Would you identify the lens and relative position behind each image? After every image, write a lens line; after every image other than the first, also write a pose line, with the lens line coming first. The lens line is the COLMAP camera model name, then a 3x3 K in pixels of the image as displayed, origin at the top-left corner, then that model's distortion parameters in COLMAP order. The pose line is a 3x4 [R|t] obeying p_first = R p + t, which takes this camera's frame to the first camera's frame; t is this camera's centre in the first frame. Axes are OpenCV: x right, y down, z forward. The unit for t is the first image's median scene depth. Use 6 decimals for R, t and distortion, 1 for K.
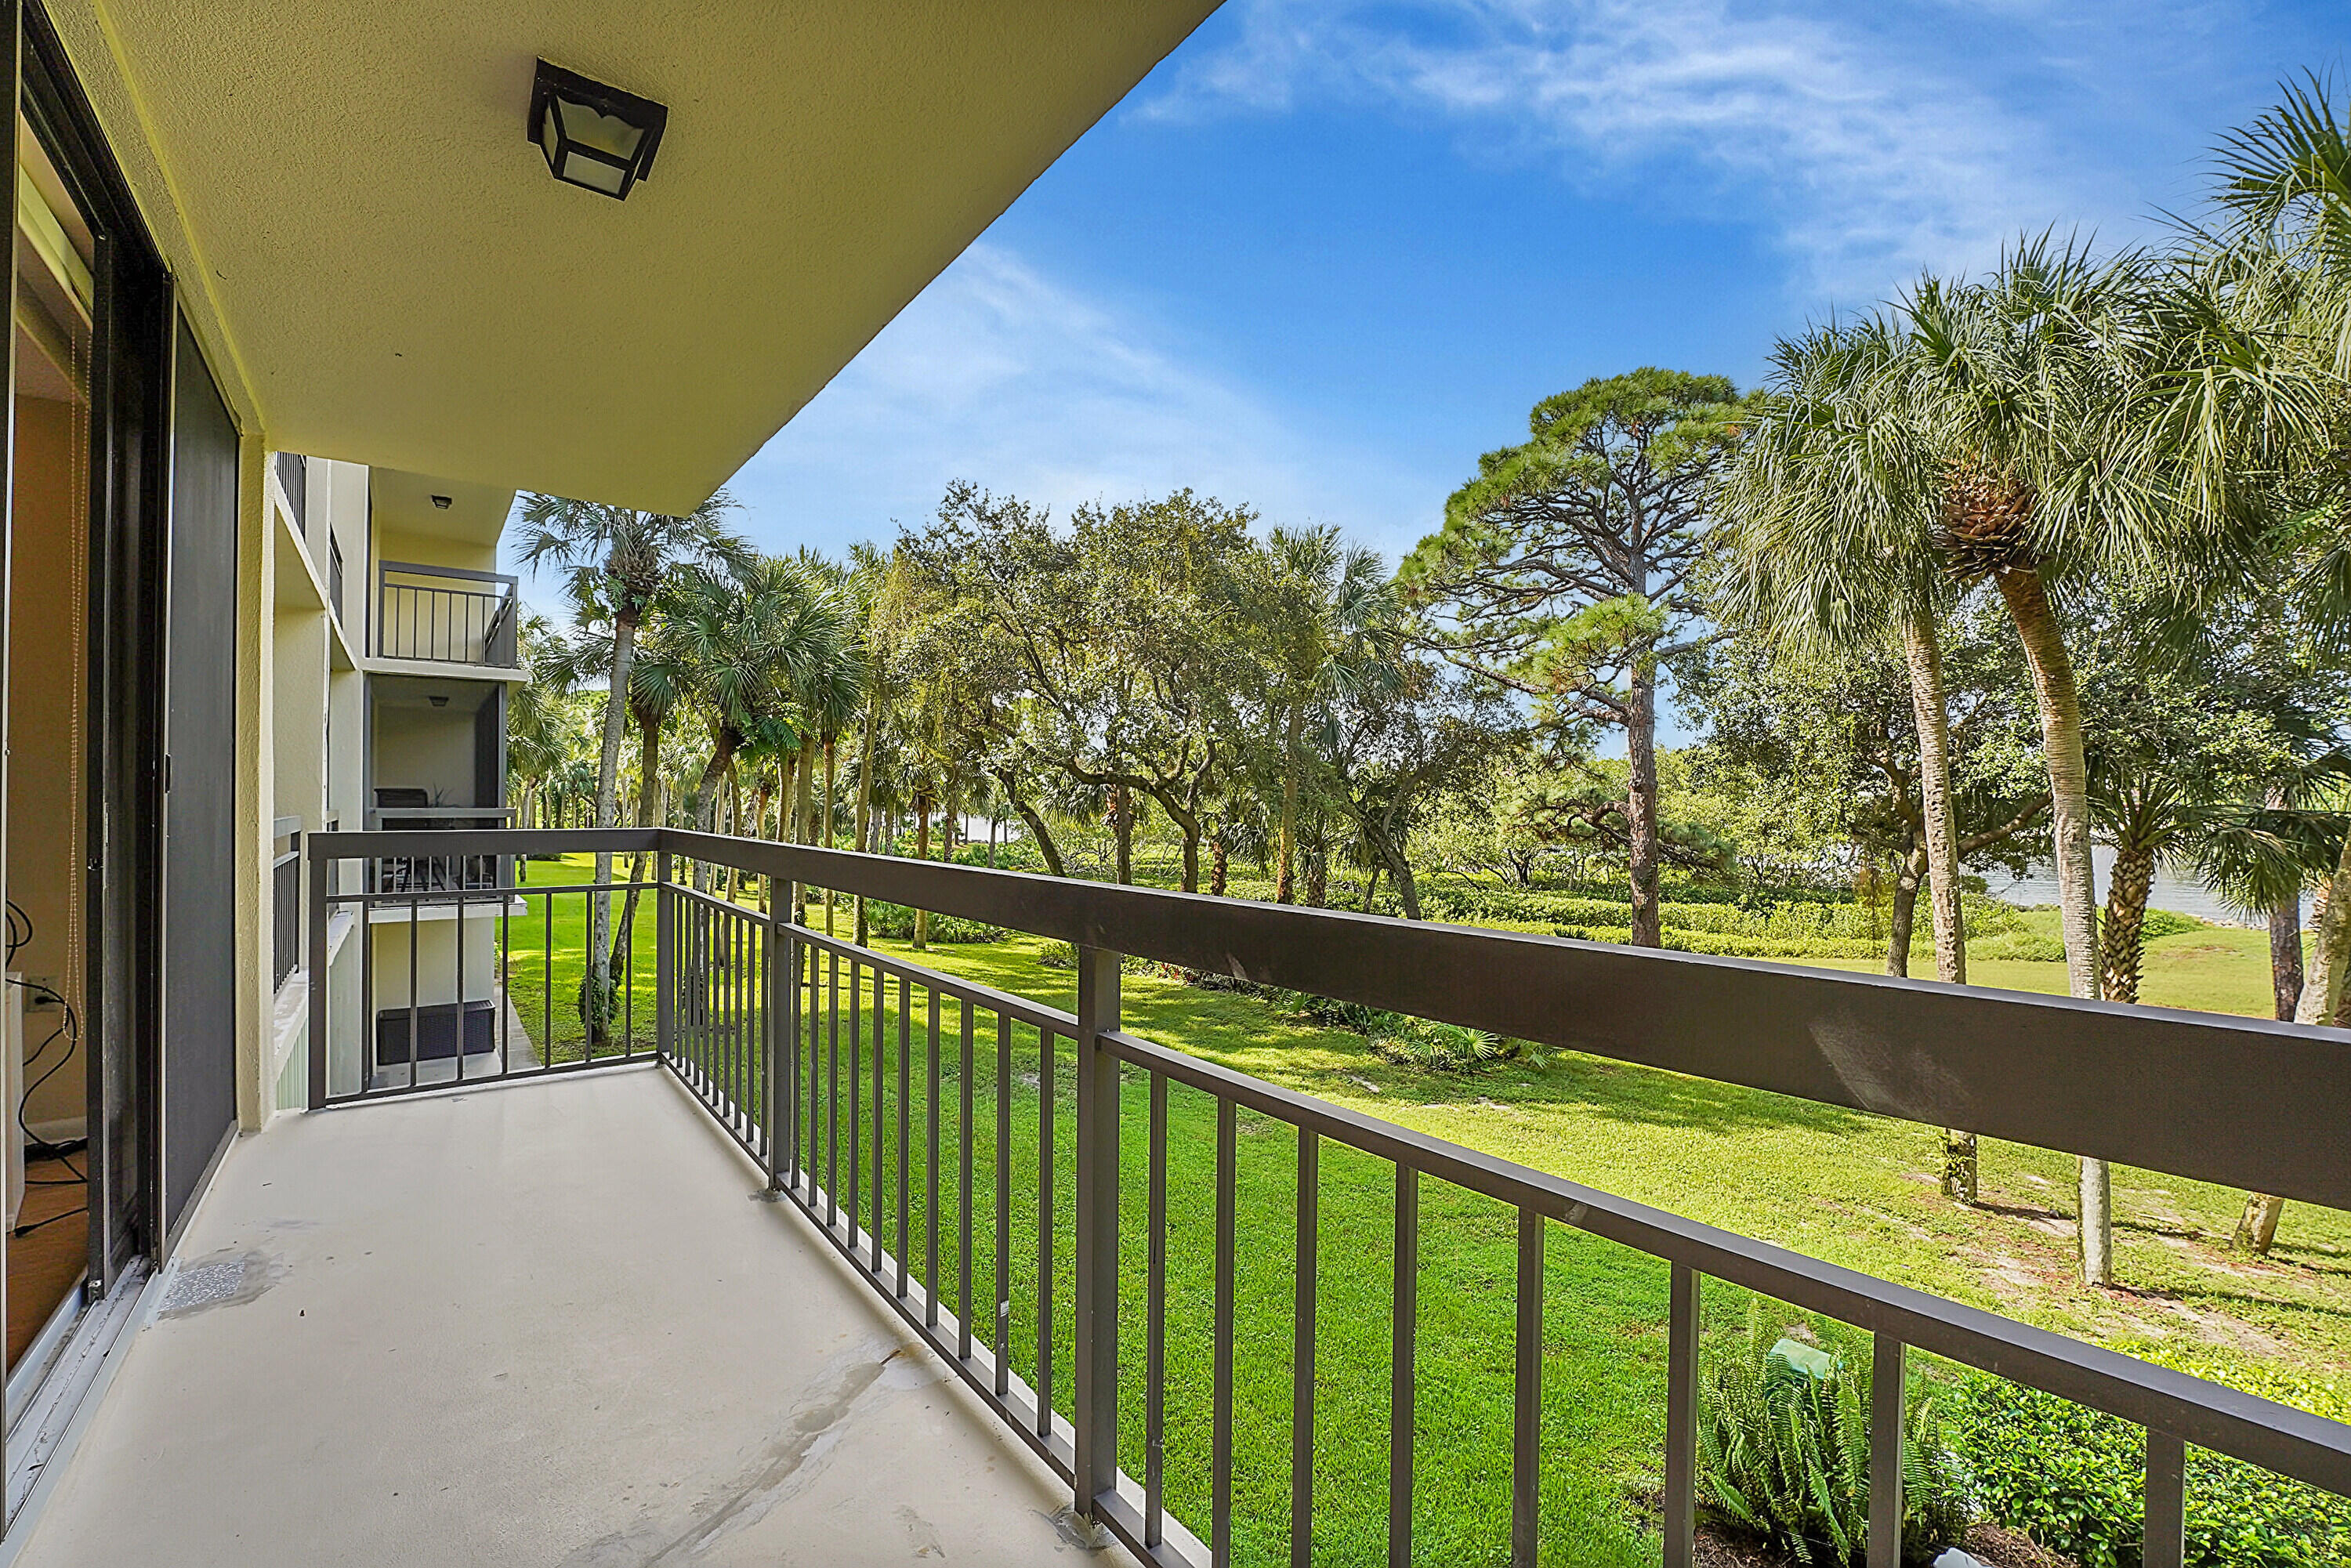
lens RADIAL K [[955.2, 0, 1174.0], [0, 955.2, 793.1], [0, 0, 1]] dist [-0.031611, 0.004304]
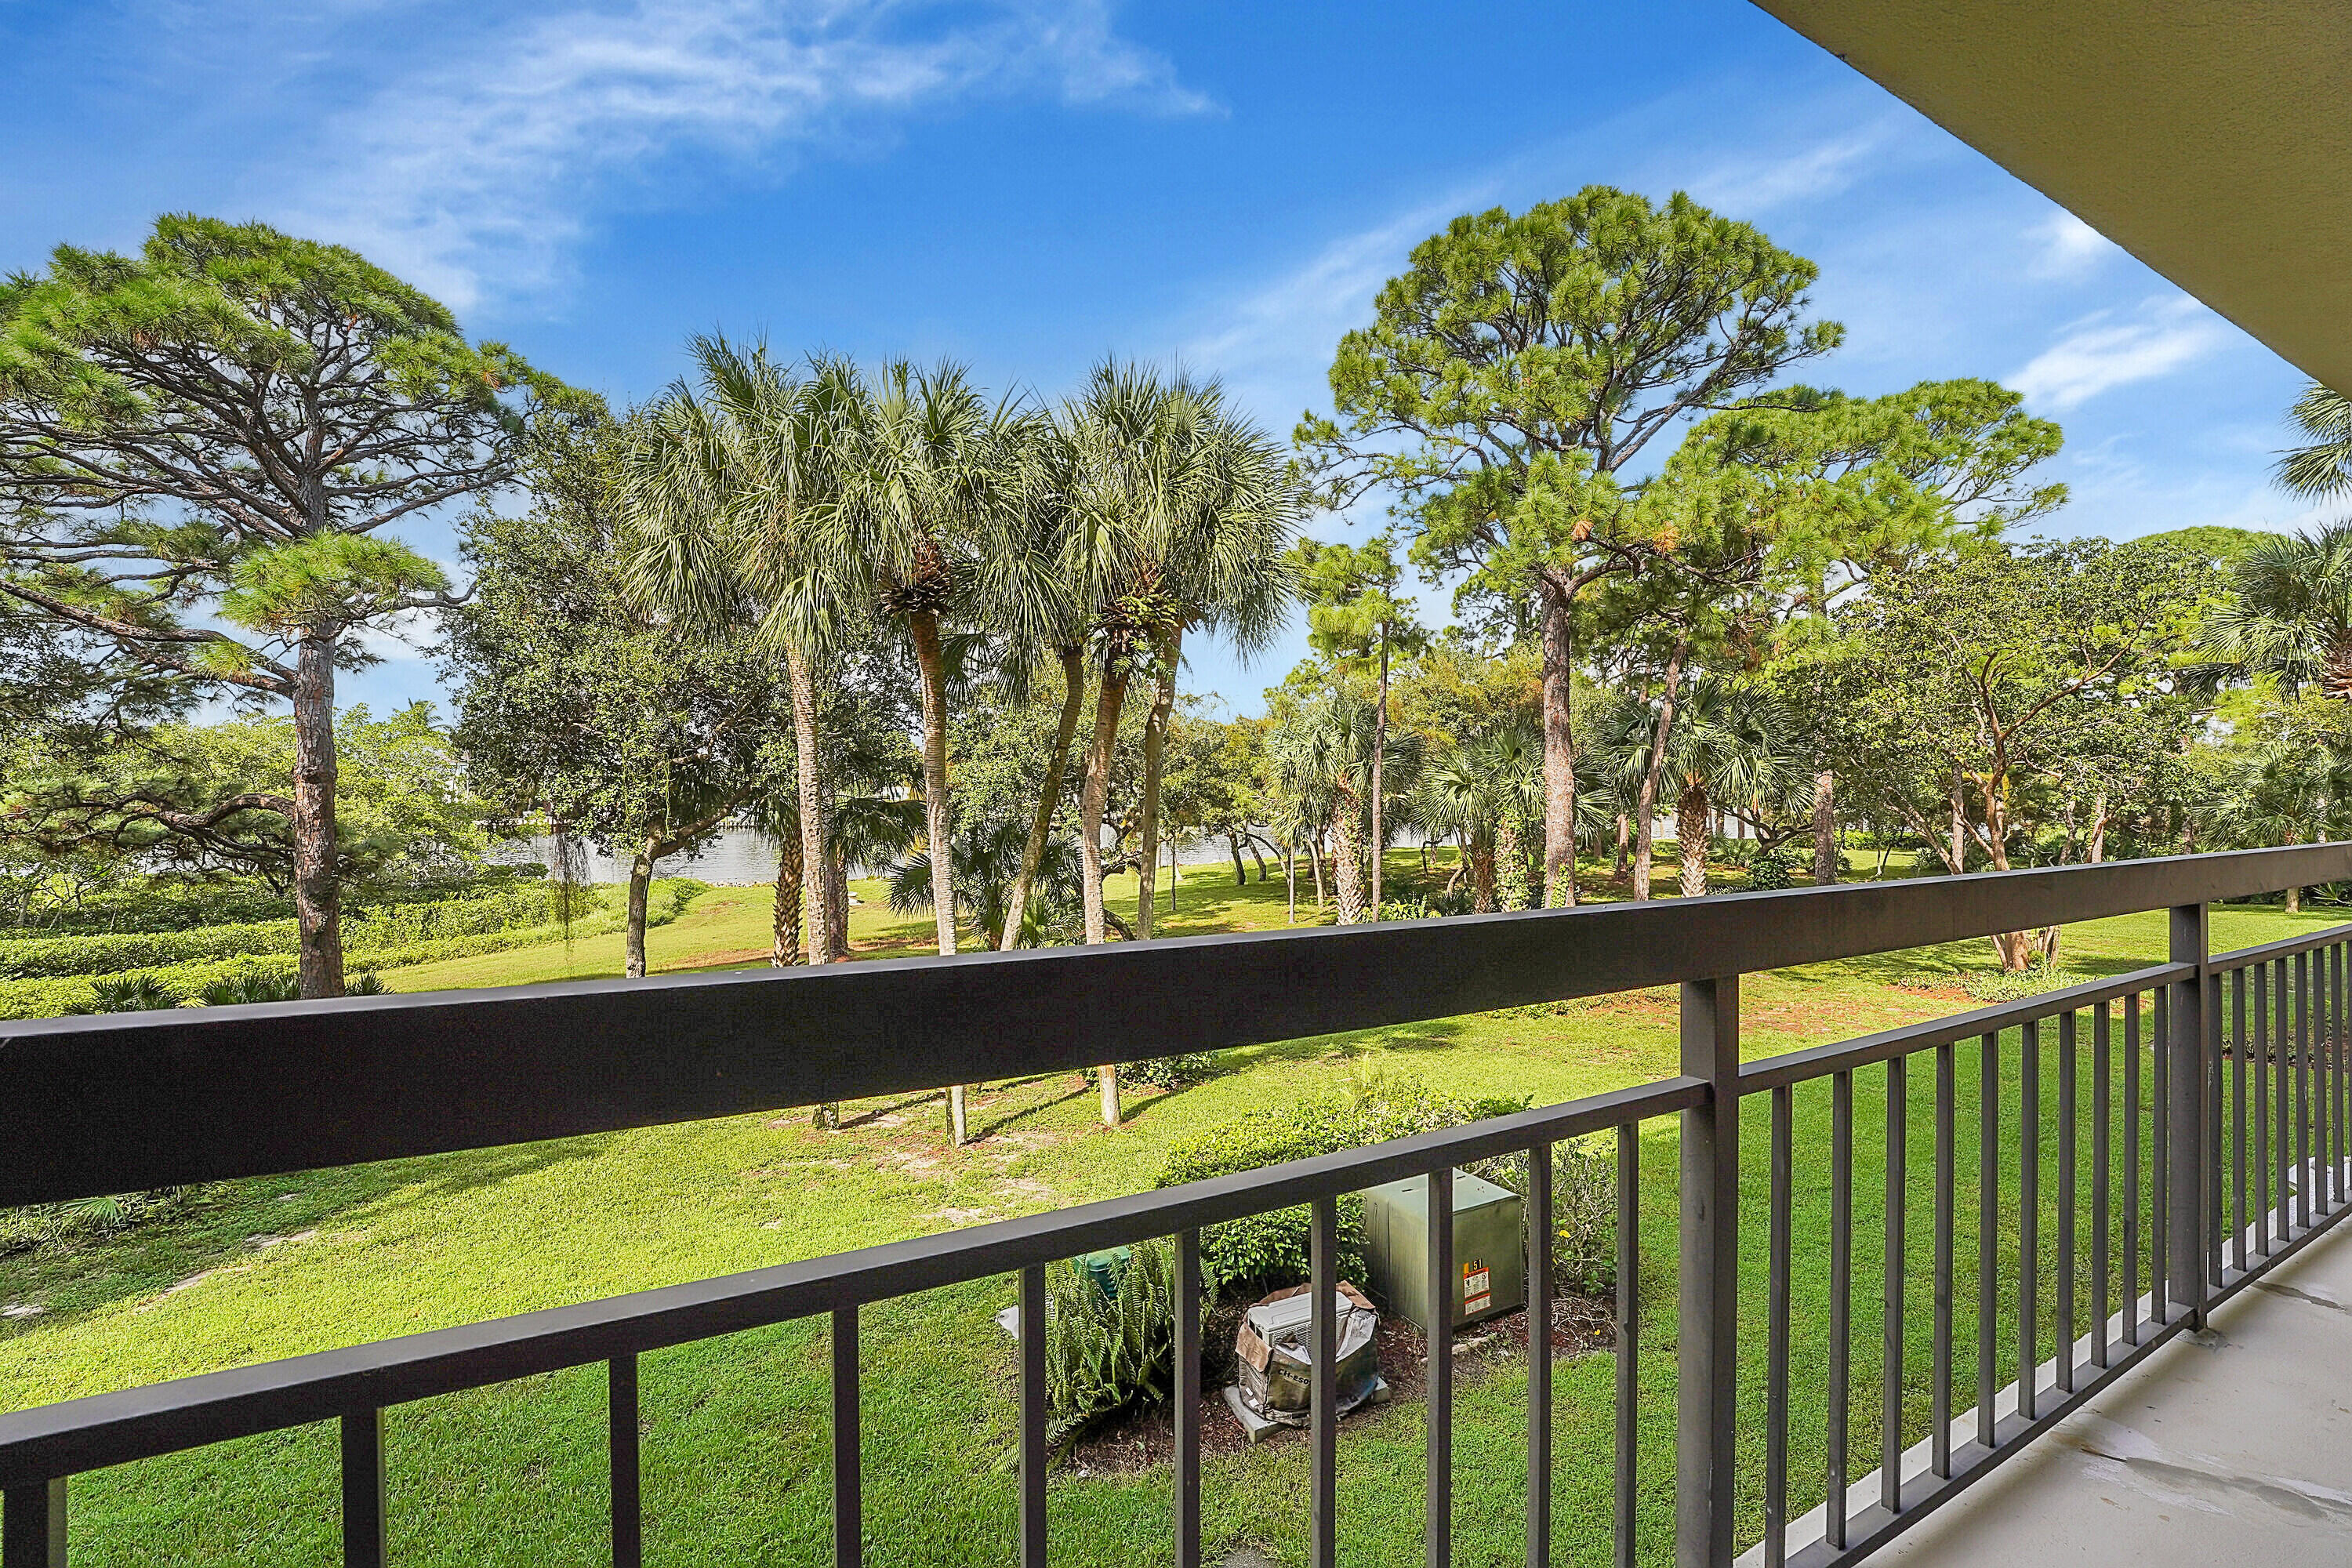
lens RADIAL K [[955.7, 0, 1174.5], [0, 955.7, 793.1], [0, 0, 1]] dist [-0.031611, 0.004304]
pose [[0.204565, -0.005921, 0.978835, -0.153643], [-0.003834, 0.999969, 0.006850, -0.000596], [-0.978845, -0.005155, 0.204536, 0.197985]]
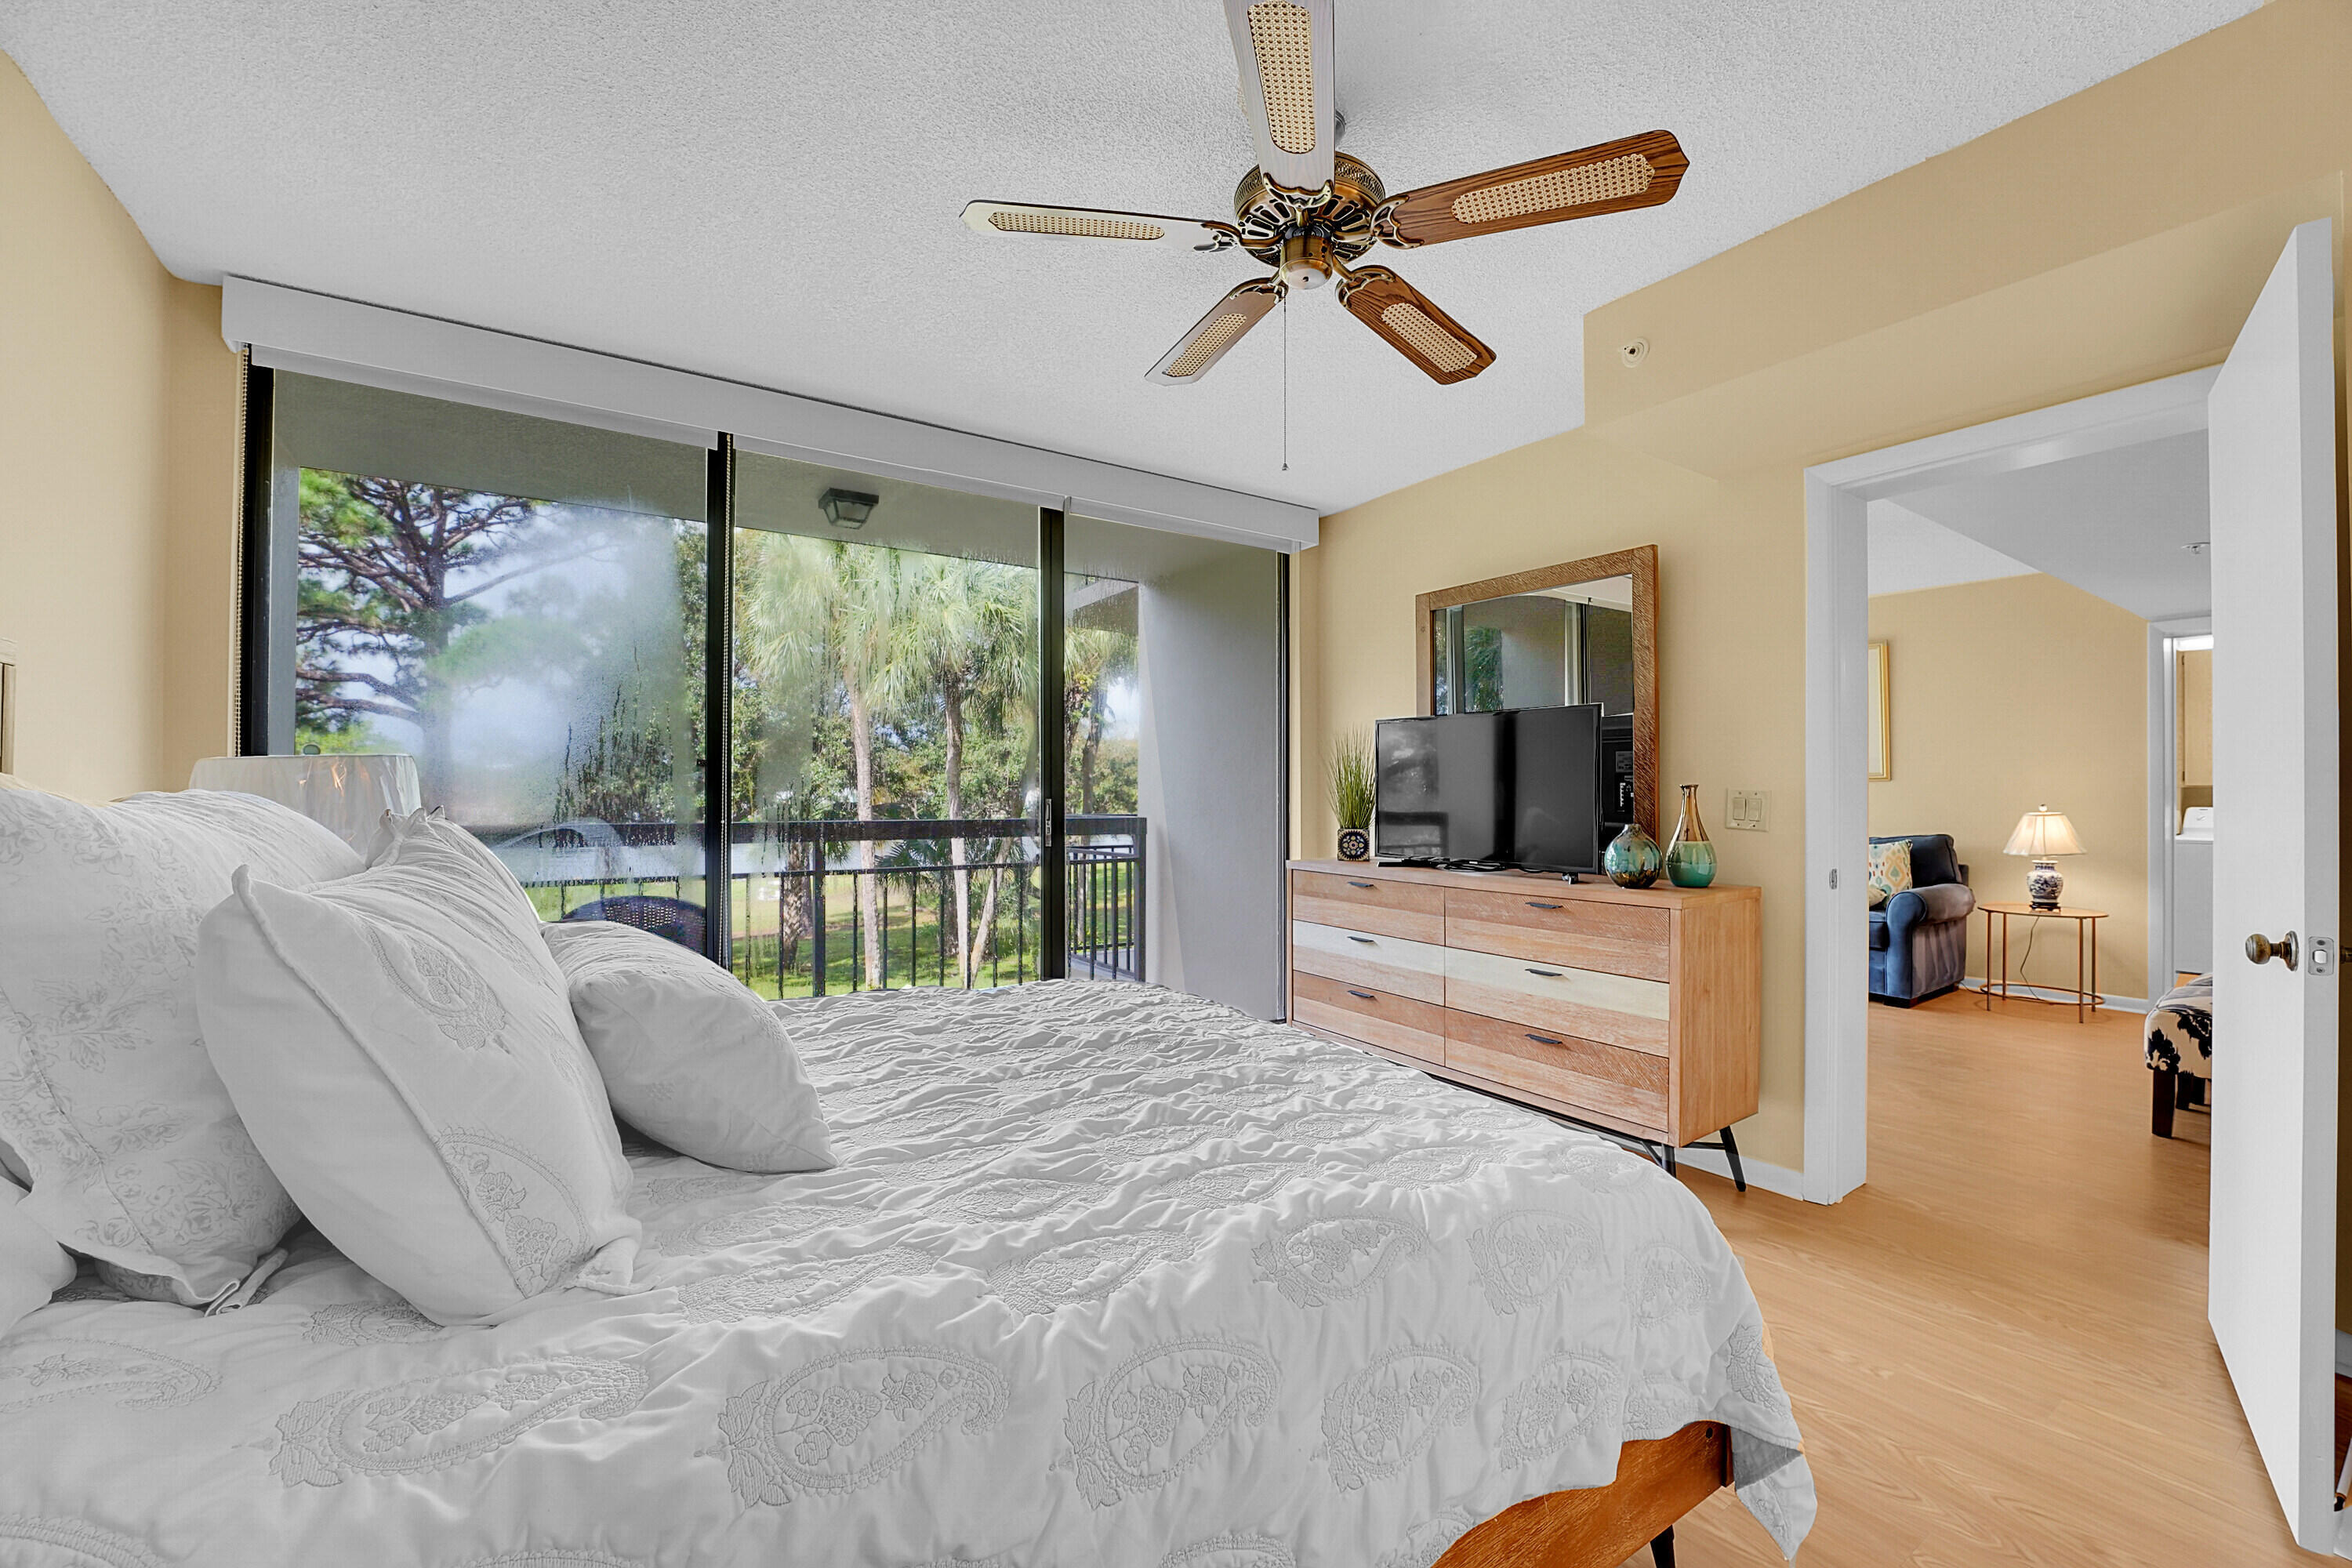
lens RADIAL K [[955.7, 0, 1174.5], [0, 955.7, 793.1], [0, 0, 1]] dist [-0.031611, 0.004304]
pose [[0.090078, 0.000880, 0.995934, -0.623925], [-0.004938, 0.999988, -0.000437, -0.000377], [-0.995922, -0.004878, 0.090082, 0.171196]]
